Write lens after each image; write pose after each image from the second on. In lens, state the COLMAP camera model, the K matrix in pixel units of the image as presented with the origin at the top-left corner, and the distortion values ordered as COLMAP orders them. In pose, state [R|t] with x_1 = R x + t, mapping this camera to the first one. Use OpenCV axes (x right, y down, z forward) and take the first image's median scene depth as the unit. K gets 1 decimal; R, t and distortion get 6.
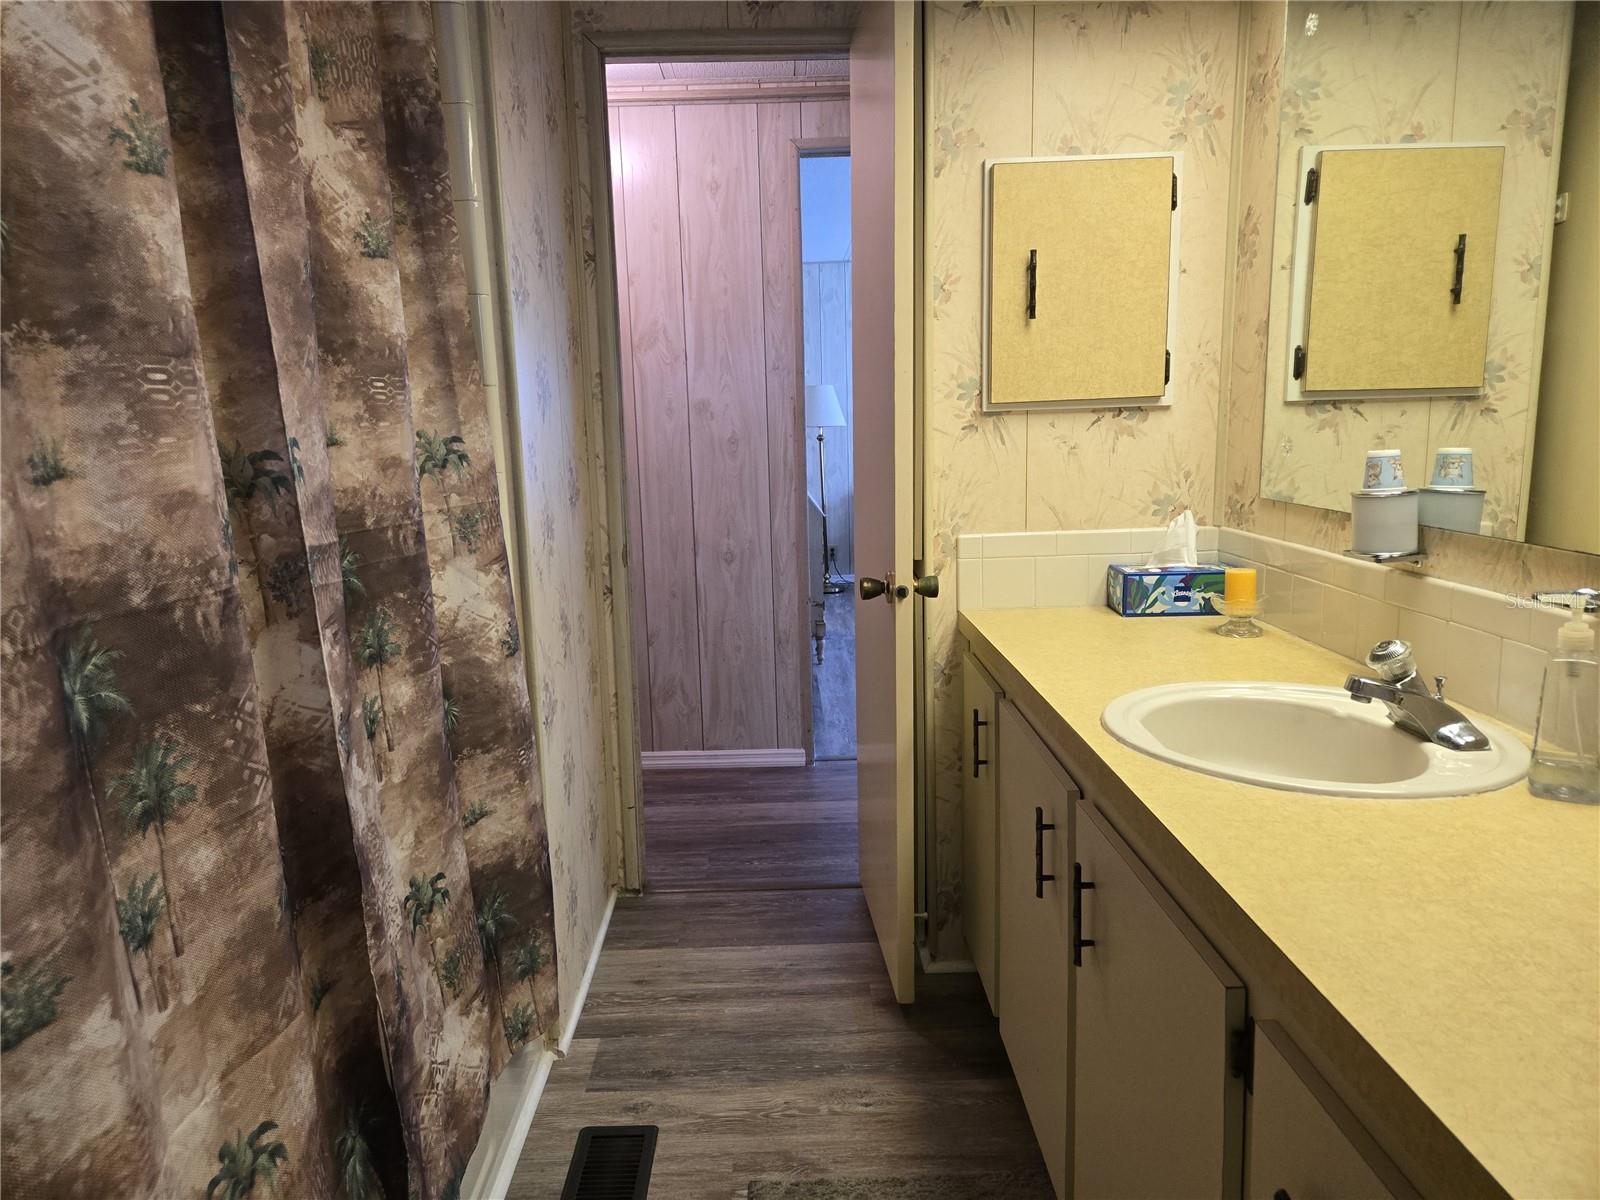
lens RADIAL K [[1067.2, 0, 809.8], [0, 1067.2, 591.1], [0, 0, 1]] dist [0.074807, -0.056708]
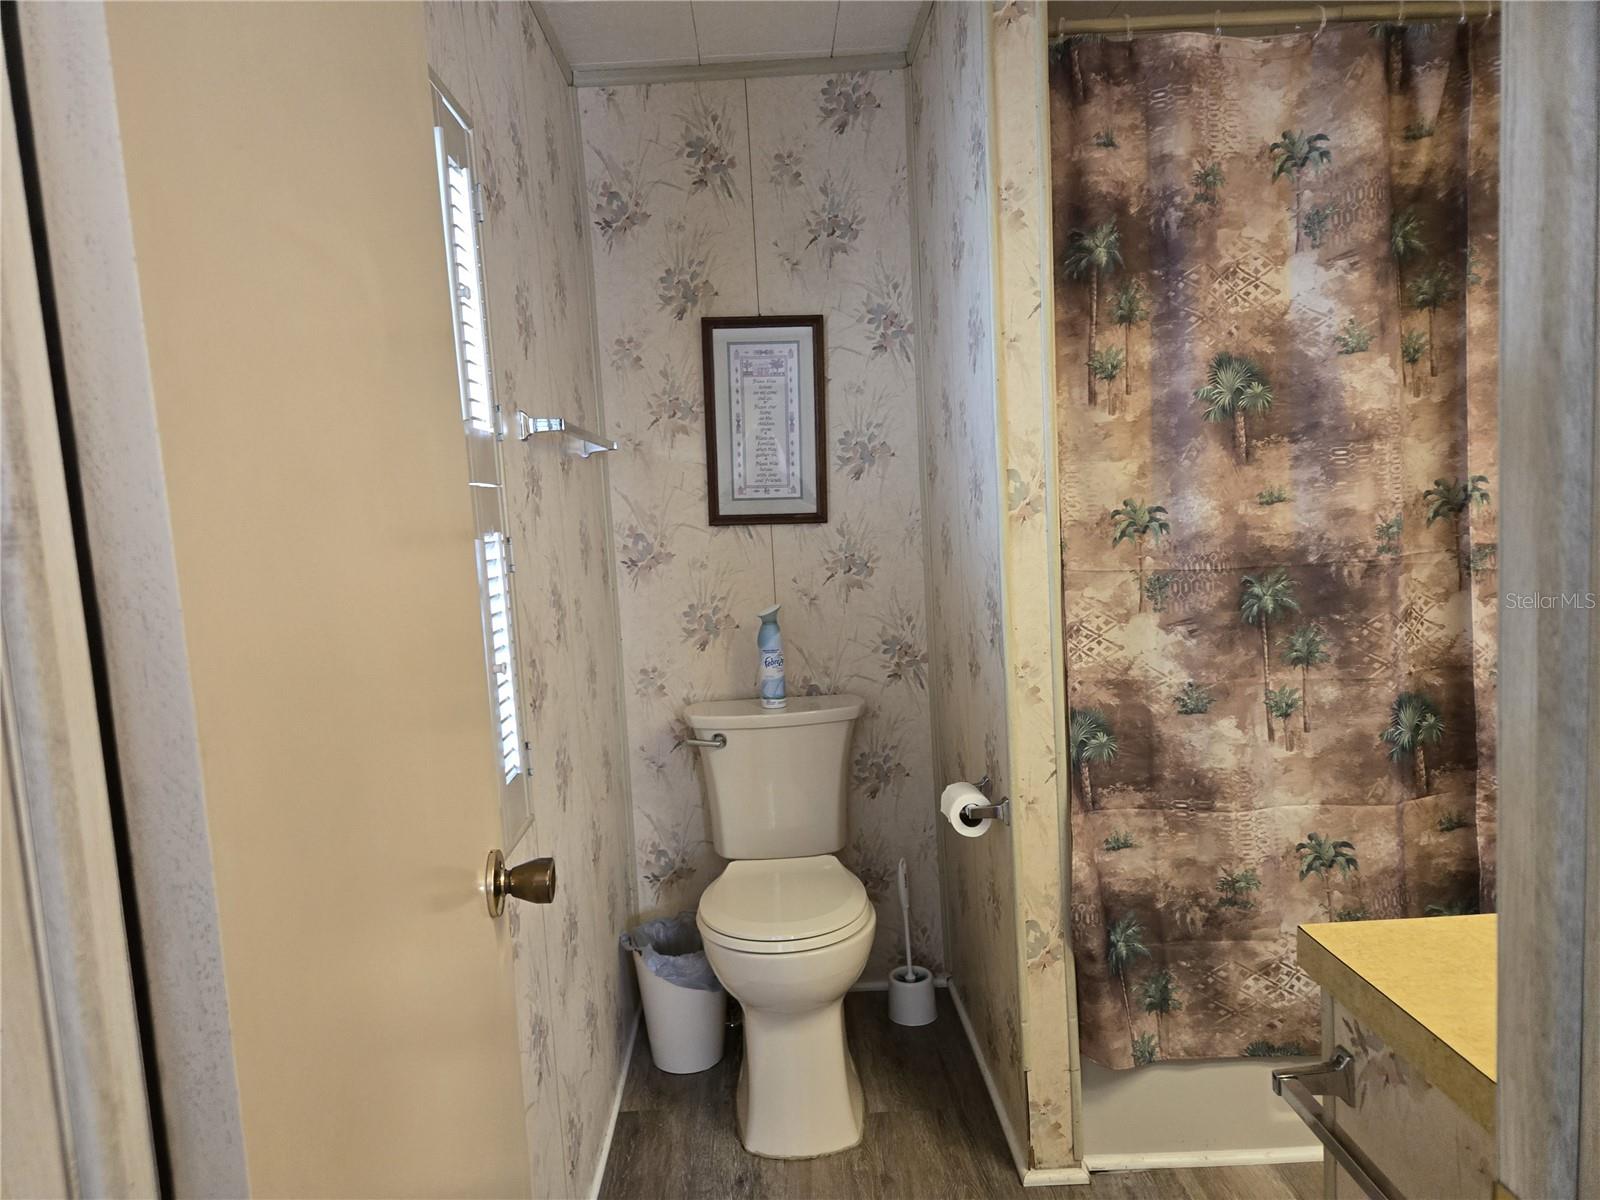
lens RADIAL K [[1067.2, 0, 801.8], [0, 1067.2, 601.3], [0, 0, 1]] dist [0.074807, -0.056708]
pose [[0.034783, 0.121929, -0.991929, 1.449633], [-0.103796, 0.987603, 0.117758, -0.056198], [0.993990, 0.098862, 0.047007, -0.077892]]
